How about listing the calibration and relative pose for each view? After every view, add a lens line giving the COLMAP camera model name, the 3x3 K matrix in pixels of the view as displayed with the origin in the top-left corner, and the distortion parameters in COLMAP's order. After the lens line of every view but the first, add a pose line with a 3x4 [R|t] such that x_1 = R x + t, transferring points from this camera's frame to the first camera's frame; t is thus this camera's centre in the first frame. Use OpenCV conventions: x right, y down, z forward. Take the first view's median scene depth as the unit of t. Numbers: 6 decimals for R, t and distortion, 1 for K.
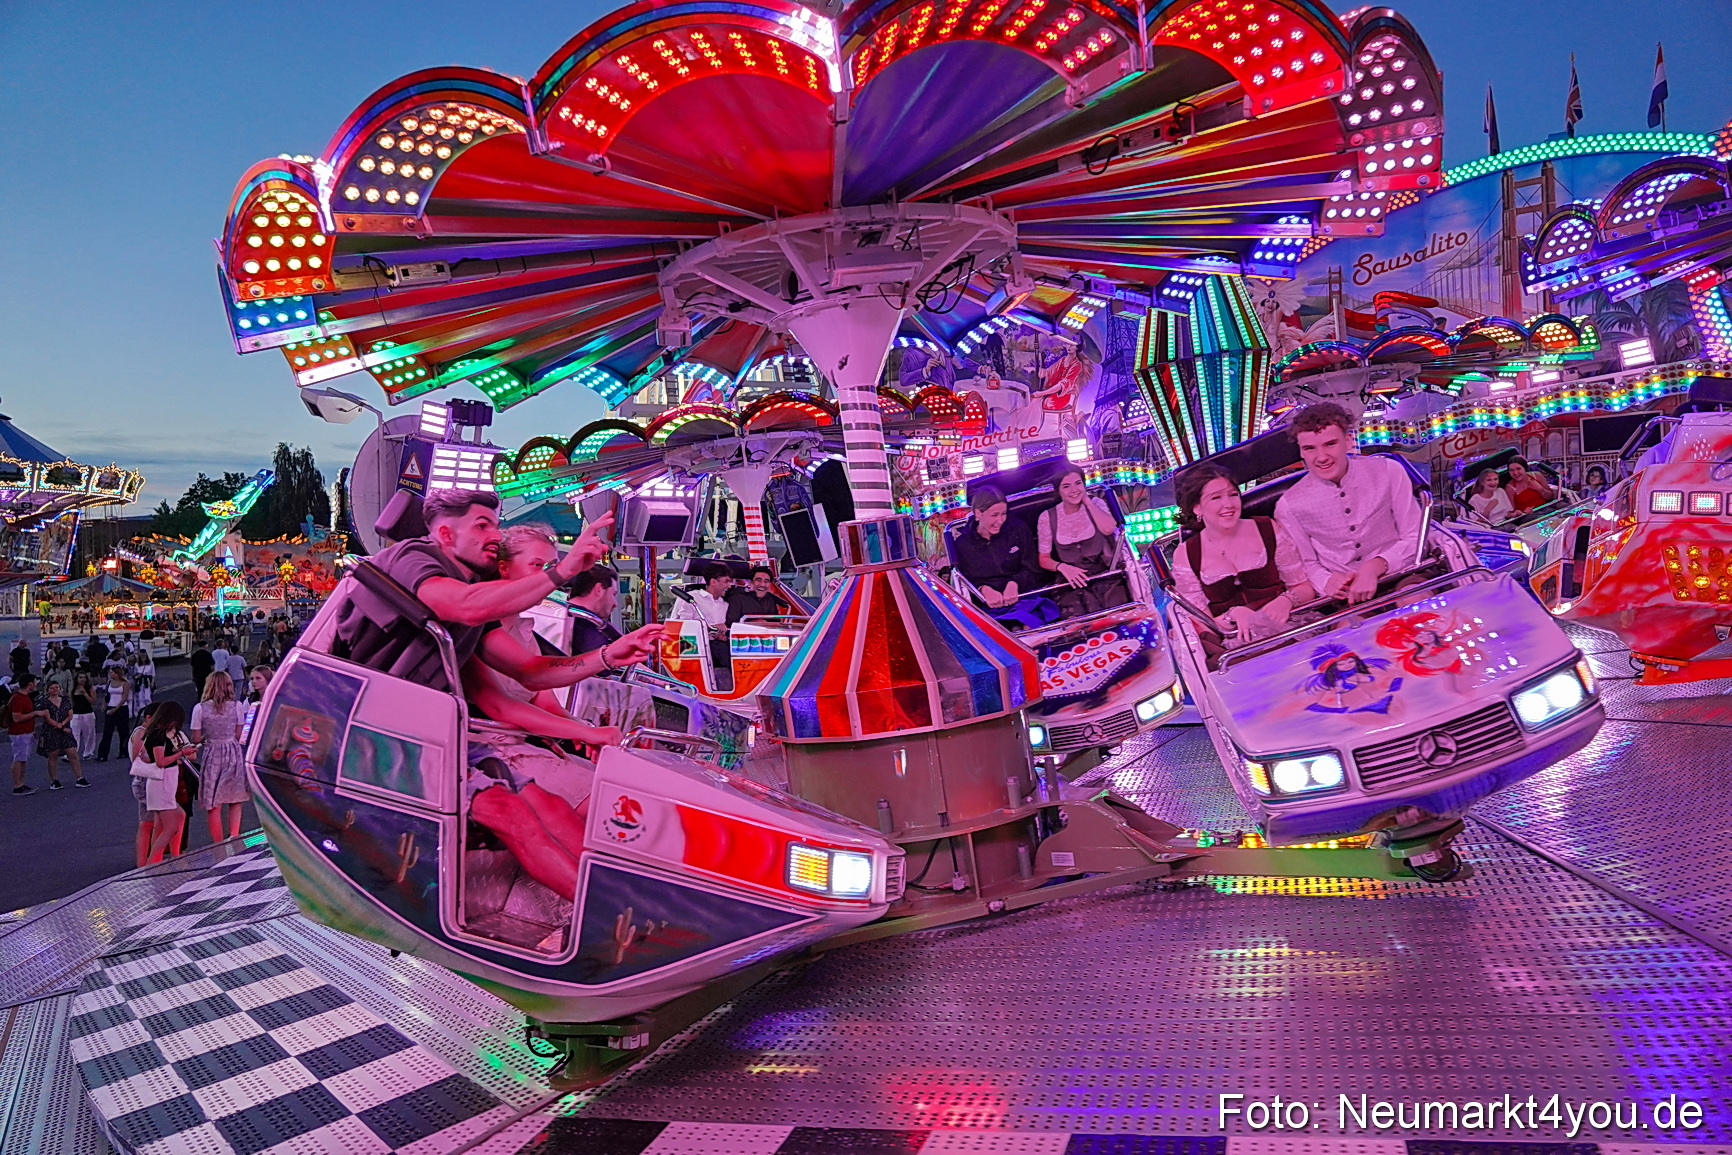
lens RADIAL K [[1176.7, 0, 851.7], [0, 1176.7, 581.8], [0, 0, 1]] dist [-0.017037, 0.007061]
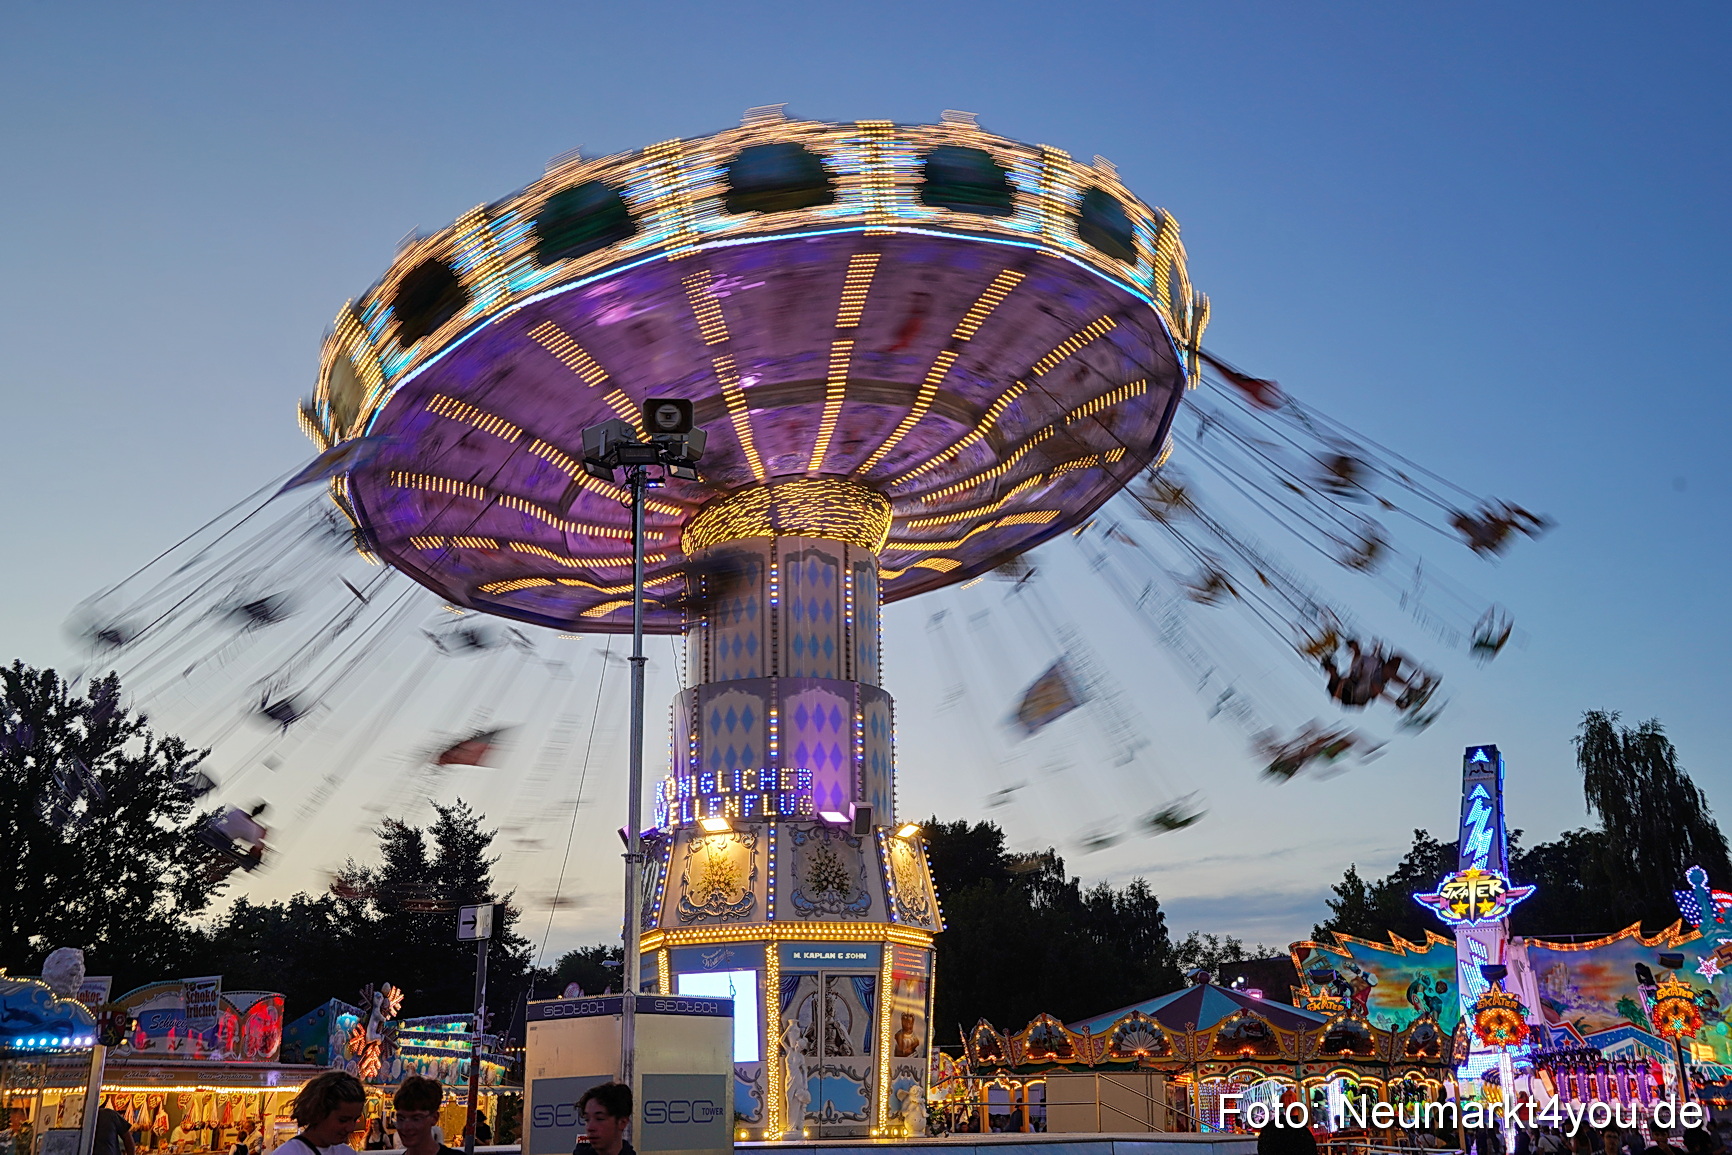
lens RADIAL K [[2069.0, 0, 873.6], [0, 2069.0, 571.8], [0, 0, 1]] dist [0.209113, 0.000000]
pose [[0.726852, -0.181578, -0.662356, -0.158411], [0.017882, 0.969094, -0.246044, 0.015594], [0.686561, 0.166993, 0.707635, 0.271755]]
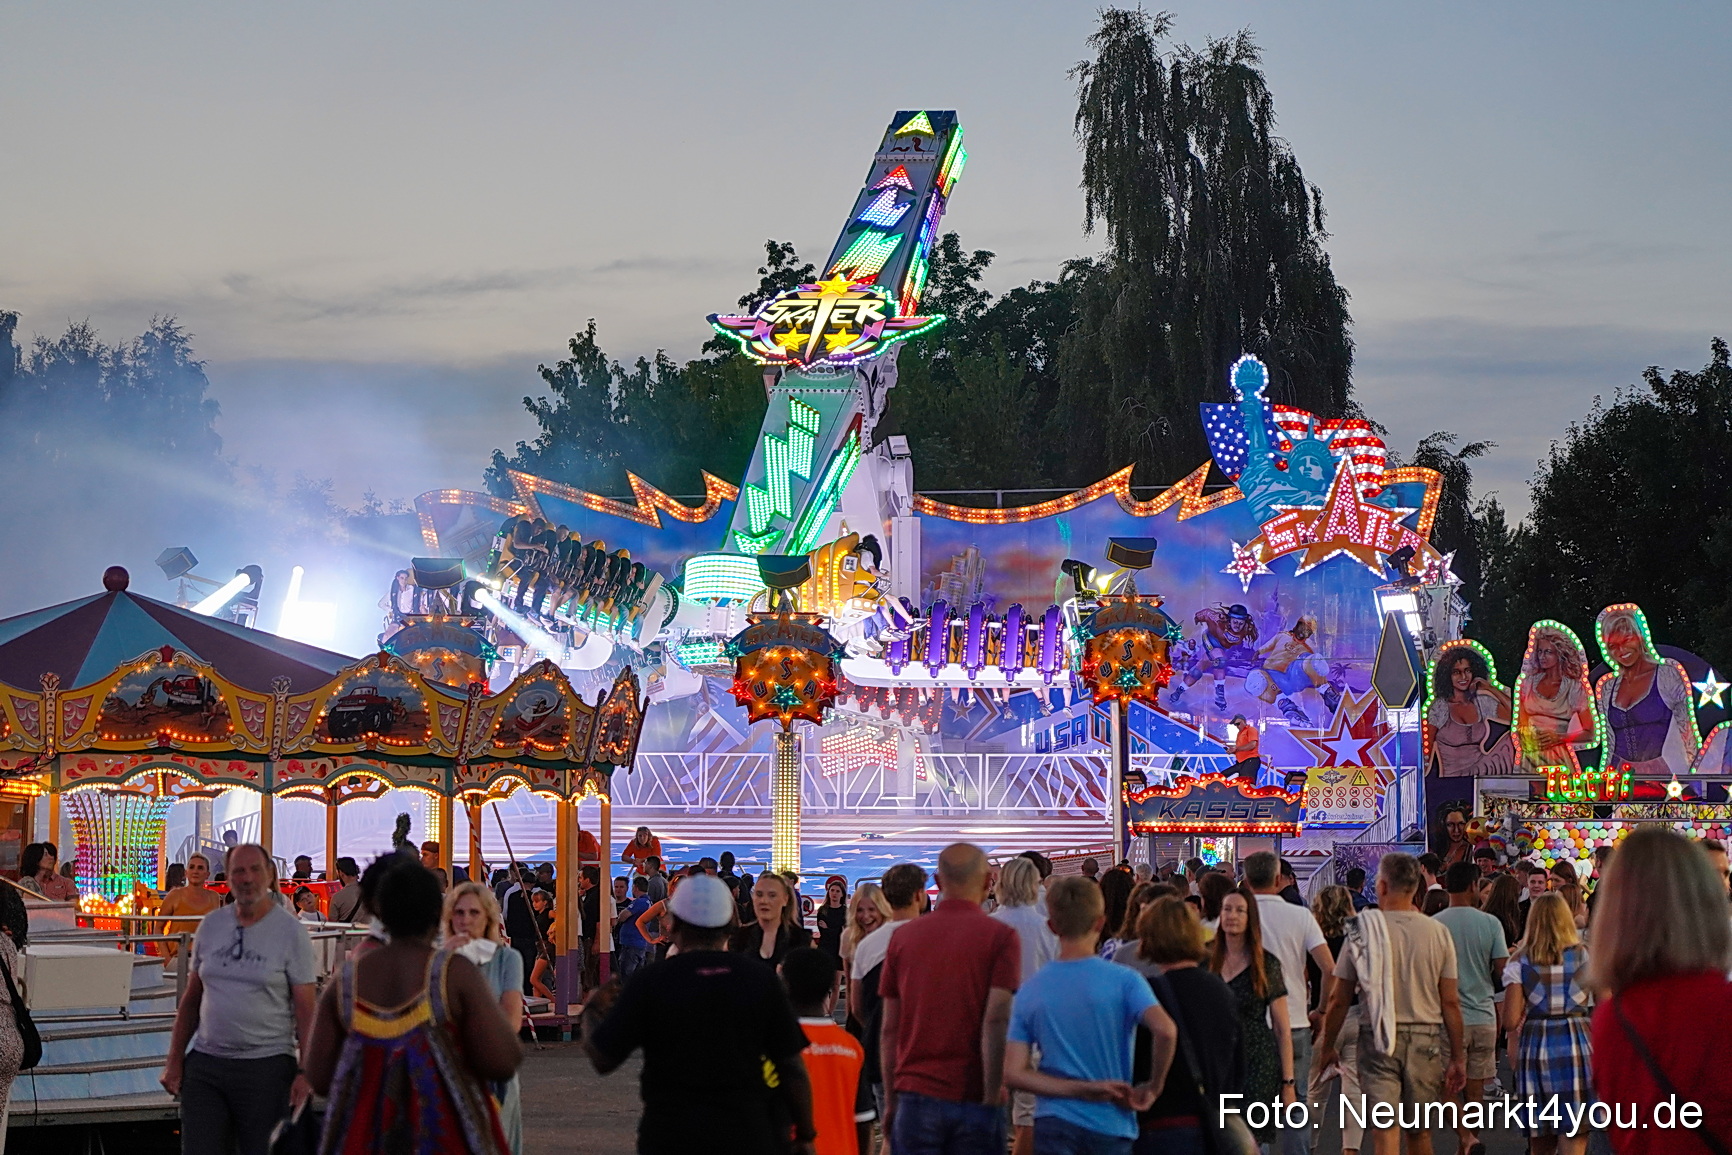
lens RADIAL K [[5134.8, 0, 877.9], [0, 5134.8, 562.9], [0, 0, 1]] dist [-0.009588, 0.000000]
pose [[0.875800, -0.017930, -0.482342, -0.115060], [-0.007383, 0.998695, -0.050531, 0.014508], [0.482618, 0.047817, 0.874524, 0.246898]]
